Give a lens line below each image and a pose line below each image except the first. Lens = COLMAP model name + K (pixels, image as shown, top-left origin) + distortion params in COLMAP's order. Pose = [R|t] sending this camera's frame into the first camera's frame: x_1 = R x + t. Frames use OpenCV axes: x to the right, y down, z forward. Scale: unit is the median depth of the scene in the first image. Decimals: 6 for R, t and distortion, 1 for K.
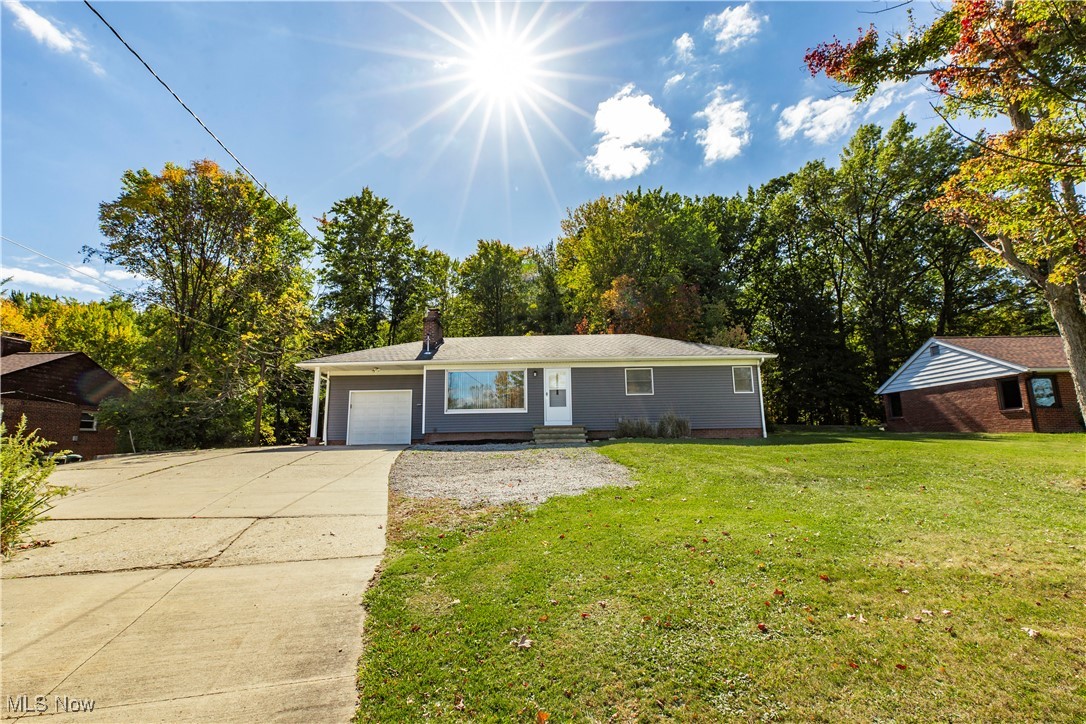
lens RADIAL K [[496.1, 0, 539.5], [0, 496.1, 359.5], [0, 0, 1]] dist [0.006138, -0.000493]
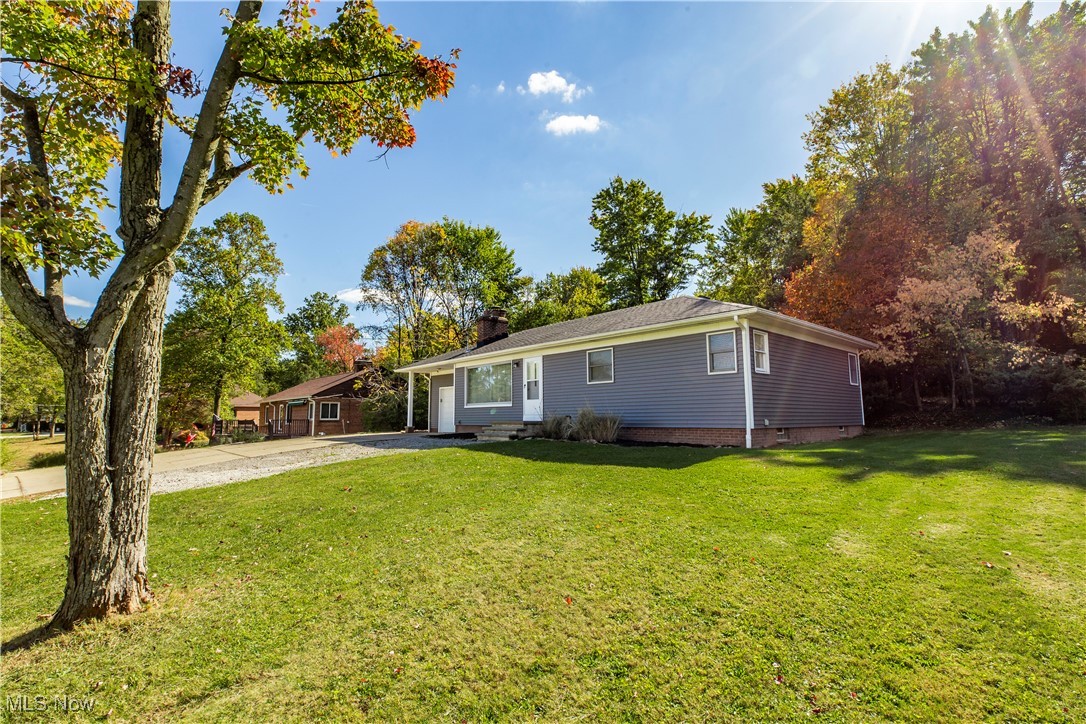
lens RADIAL K [[496.1, 0, 544.1], [0, 496.1, 361.3], [0, 0, 1]] dist [0.006138, -0.000493]
pose [[0.676688, -0.072584, -0.732684, 0.311626], [0.117354, 0.993040, 0.010009, 0.007831], [0.726857, -0.092757, 0.680496, 0.171439]]
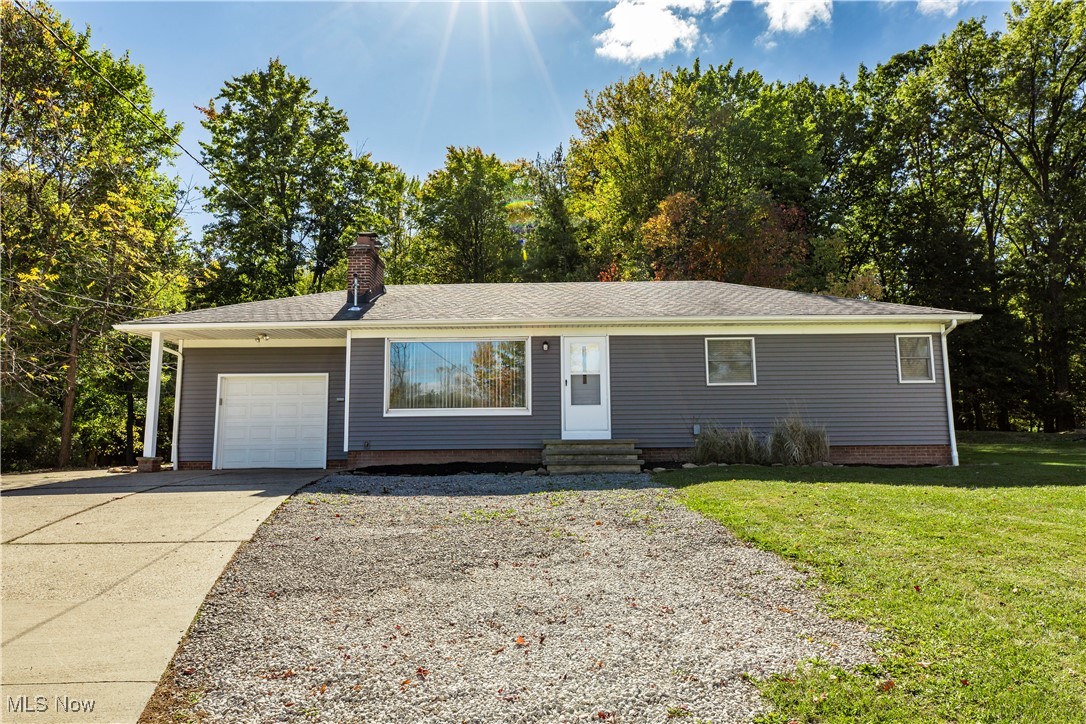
lens RADIAL K [[684.6, 0, 537.9], [0, 684.6, 356.8], [0, 0, 1]] dist [0.011704, 0.005001]
pose [[0.999958, 0.006421, 0.006558, -0.009661], [-0.006666, 0.999254, 0.038050, 0.004867], [-0.006309, -0.038092, 0.999254, 0.097516]]
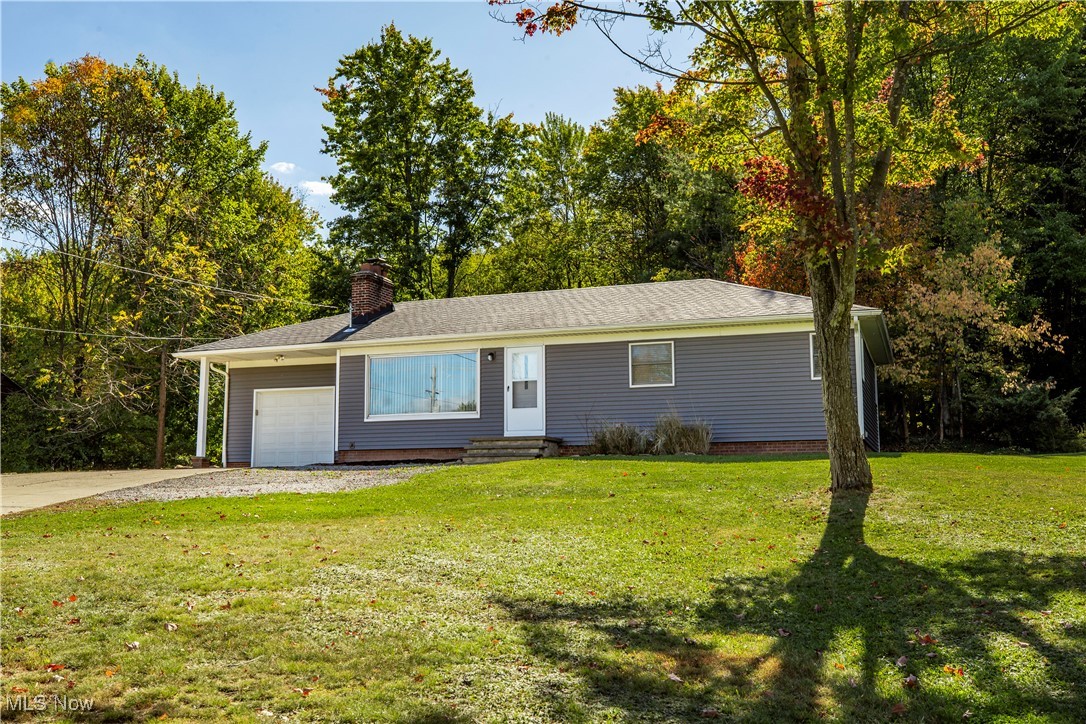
lens RADIAL K [[1069.5, 0, 539.1], [0, 1069.5, 362.4], [0, 0, 1]] dist [0.004476, 0.000000]
pose [[0.945359, -0.029404, -0.324702, 0.213349], [0.043809, 0.998349, 0.037141, -0.005254], [0.323074, -0.049336, 0.945087, -0.117826]]
